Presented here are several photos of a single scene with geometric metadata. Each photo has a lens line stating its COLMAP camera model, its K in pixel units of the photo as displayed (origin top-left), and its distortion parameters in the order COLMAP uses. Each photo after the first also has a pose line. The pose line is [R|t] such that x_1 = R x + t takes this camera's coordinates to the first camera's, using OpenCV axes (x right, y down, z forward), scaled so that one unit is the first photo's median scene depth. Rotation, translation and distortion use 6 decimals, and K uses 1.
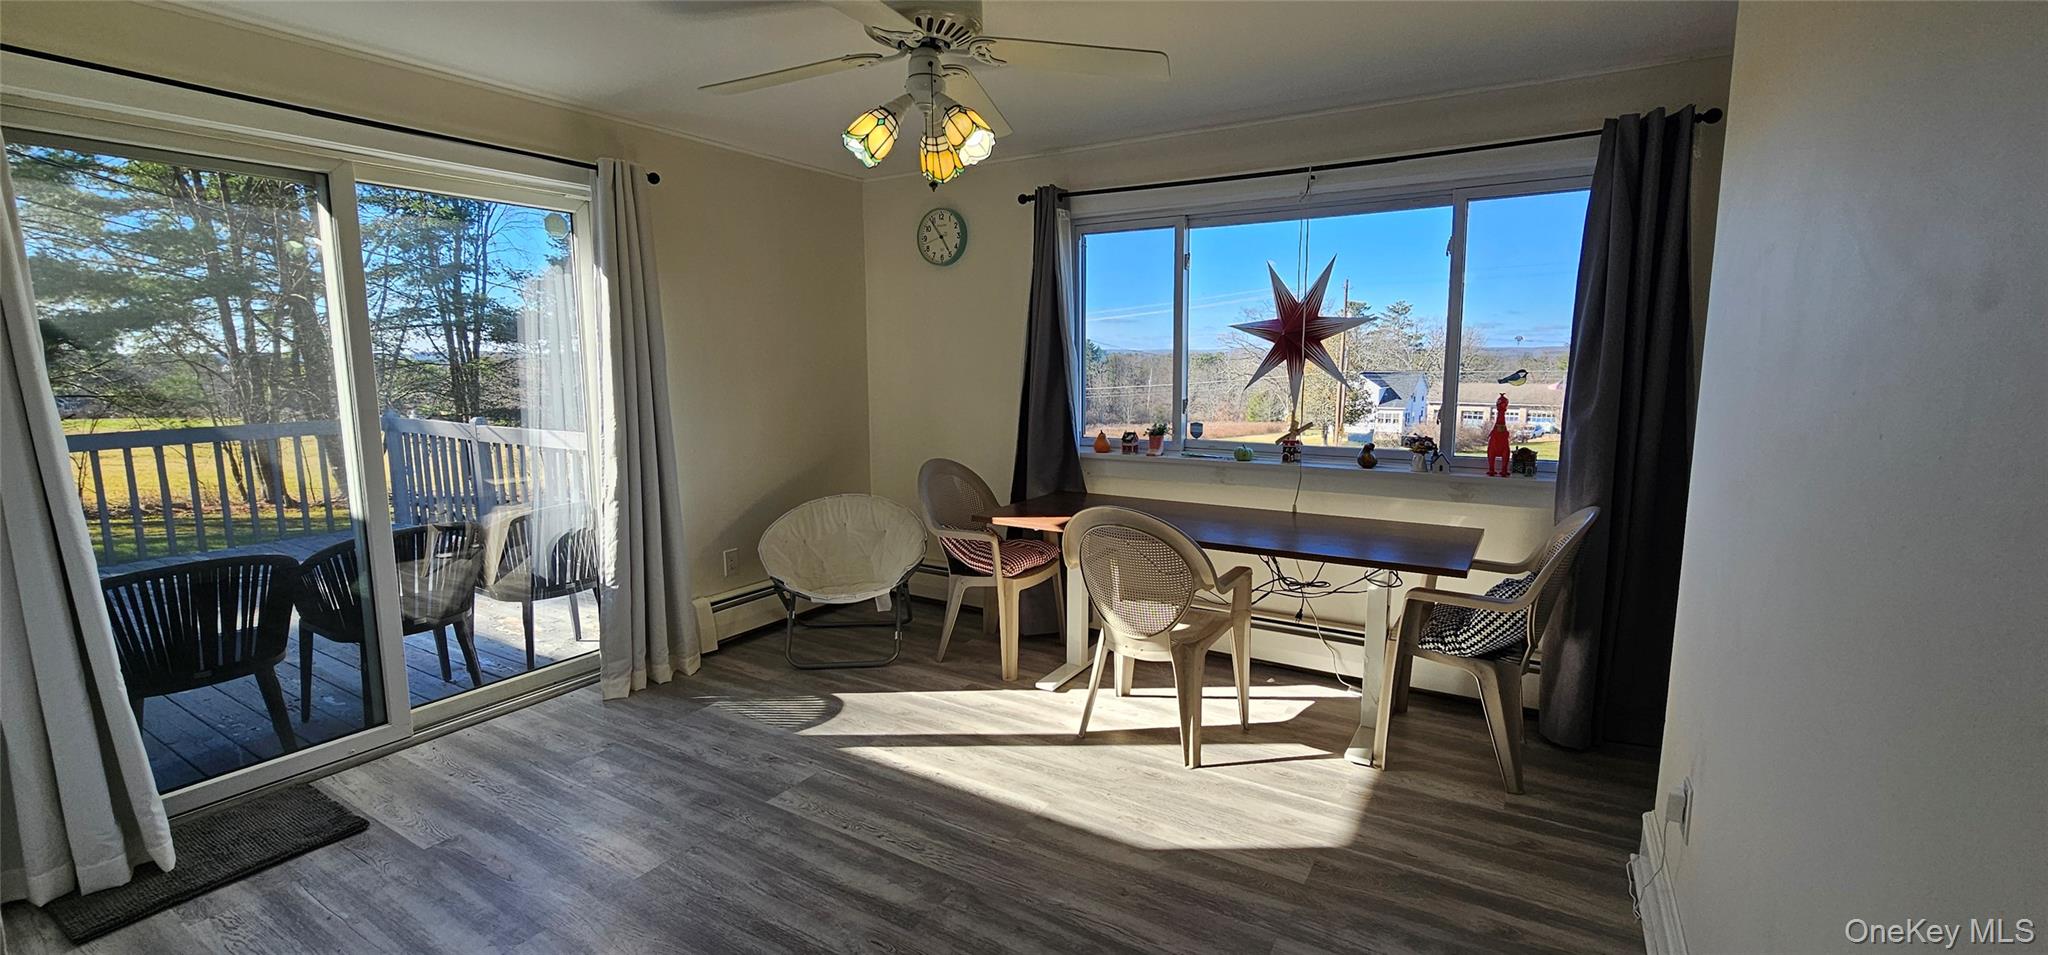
lens RADIAL K [[844.1, 0, 1025.8], [0, 844.1, 468.1], [0, 0, 1]] dist [-0.001114, -0.000087]
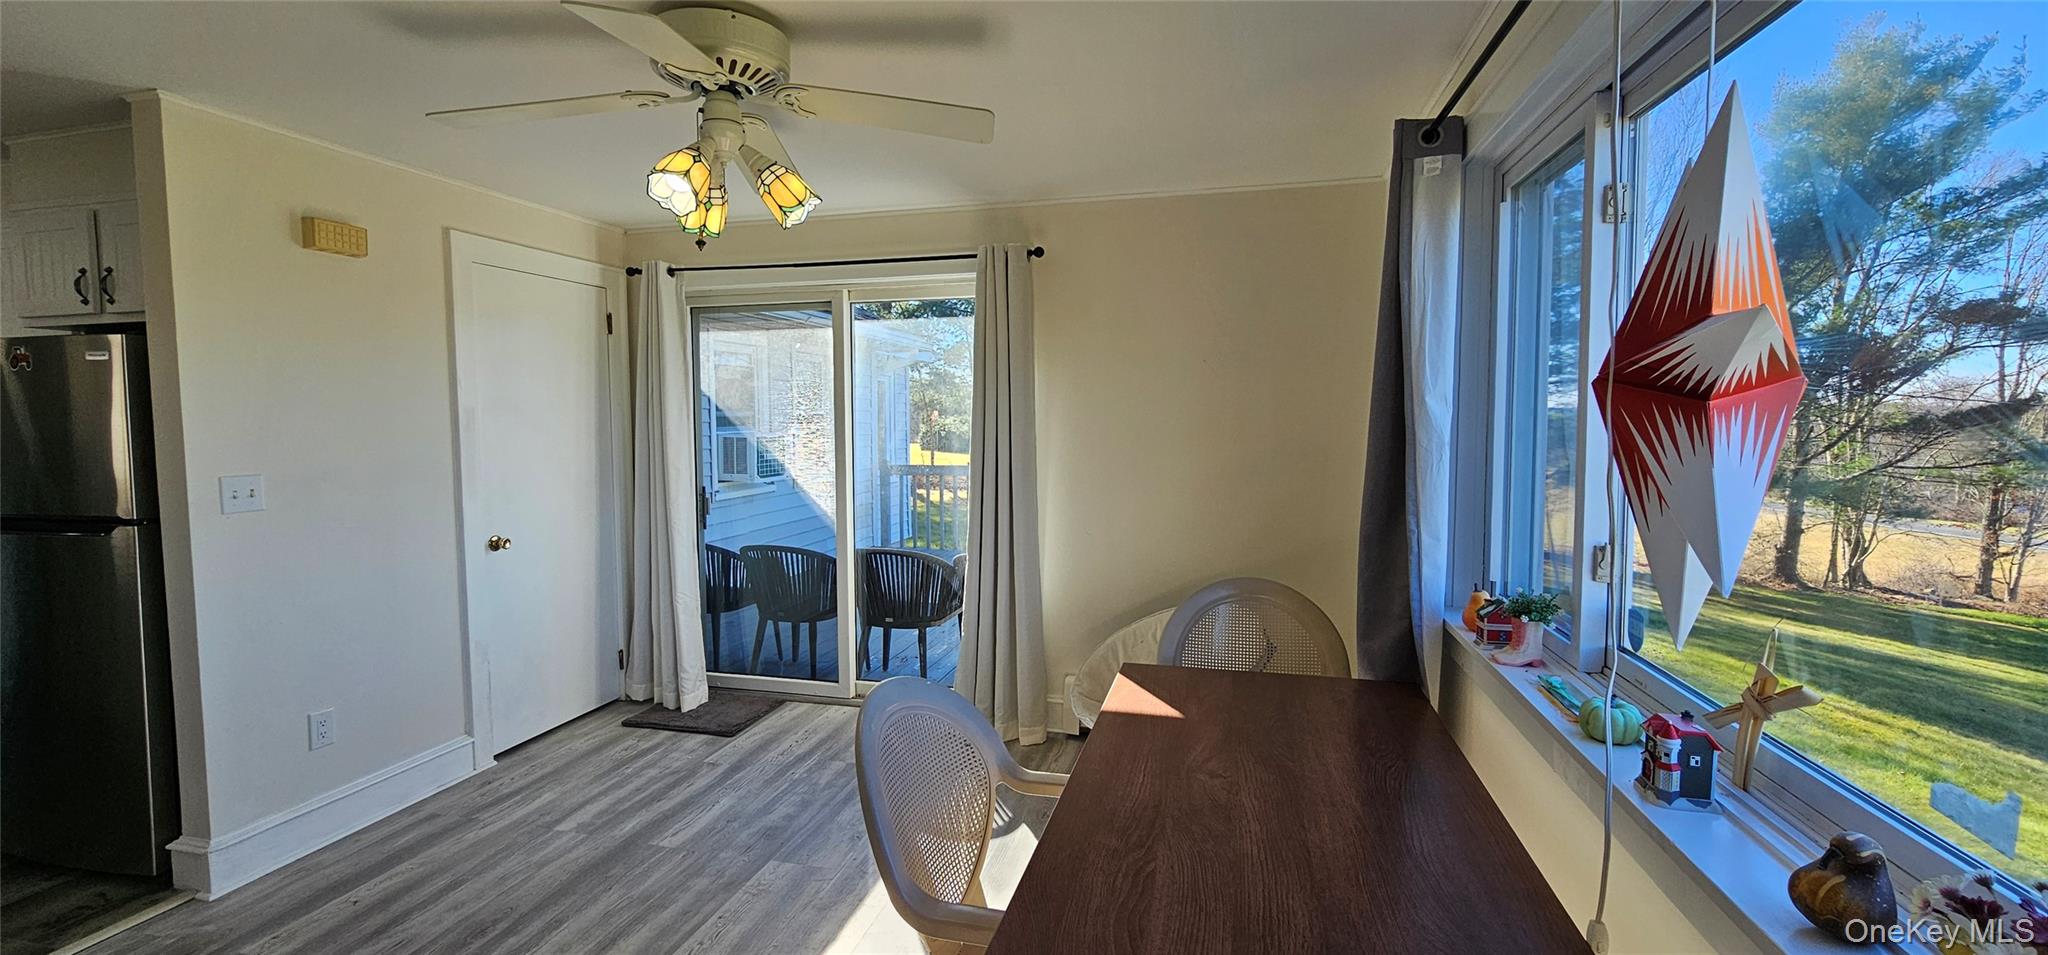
lens RADIAL K [[845.8, 0, 1008.0], [0, 845.8, 467.6], [0, 0, 1]] dist [-0.003295, -0.000407]
pose [[0.297888, 0.063427, -0.952491, 0.766012], [-0.127021, 0.991551, 0.026303, -0.148727], [0.946112, 0.113151, 0.303428, 0.956454]]
